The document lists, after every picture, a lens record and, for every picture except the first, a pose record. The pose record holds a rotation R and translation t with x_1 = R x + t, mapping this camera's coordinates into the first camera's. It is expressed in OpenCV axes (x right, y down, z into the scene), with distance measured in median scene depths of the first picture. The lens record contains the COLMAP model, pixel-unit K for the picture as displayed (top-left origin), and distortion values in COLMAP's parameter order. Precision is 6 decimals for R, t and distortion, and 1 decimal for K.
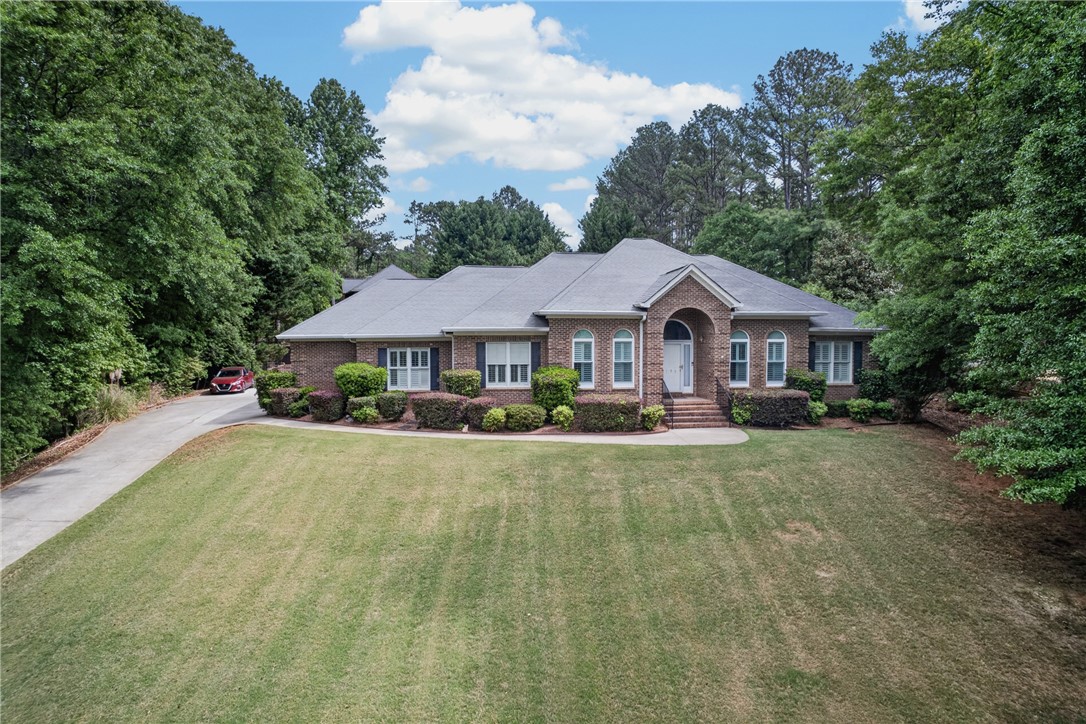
lens RADIAL K [[530.8, 0, 539.7], [0, 530.8, 350.0], [0, 0, 1]] dist [-0.012084, 0.000039]
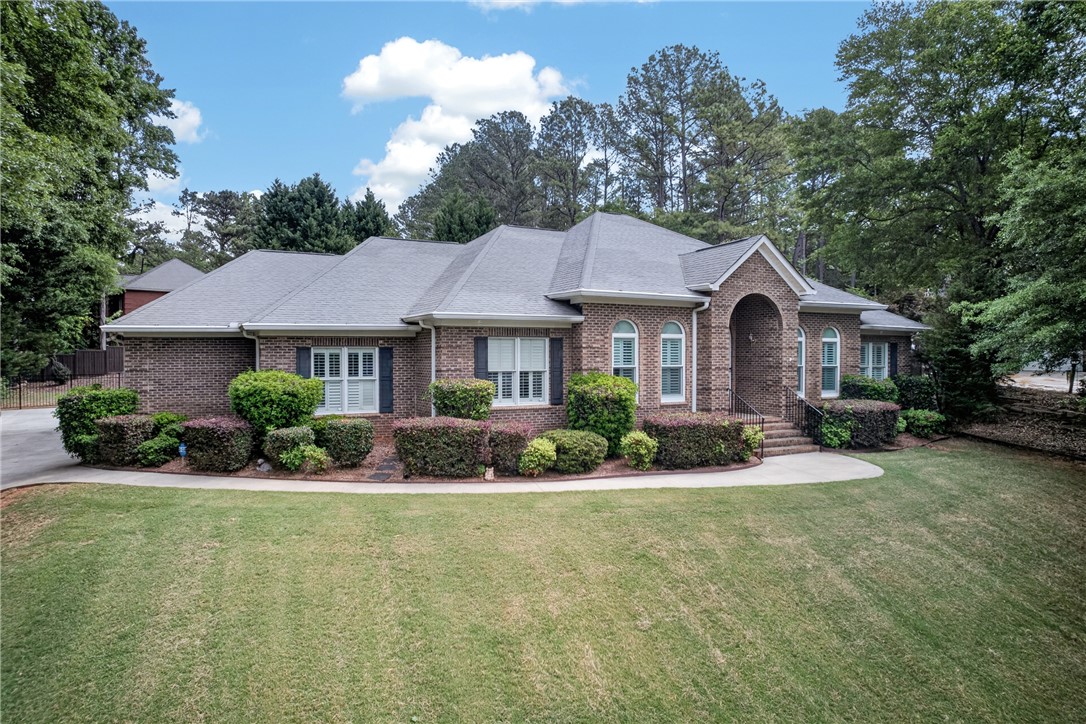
lens RADIAL K [[592.6, 0, 542.5], [0, 592.6, 373.8], [0, 0, 1]] dist [-0.043132, 0.033877]
pose [[0.960733, -0.007842, 0.277363, -0.233164], [0.002835, 0.999826, 0.018446, 0.016741], [-0.277460, -0.016936, 0.960588, 0.279735]]
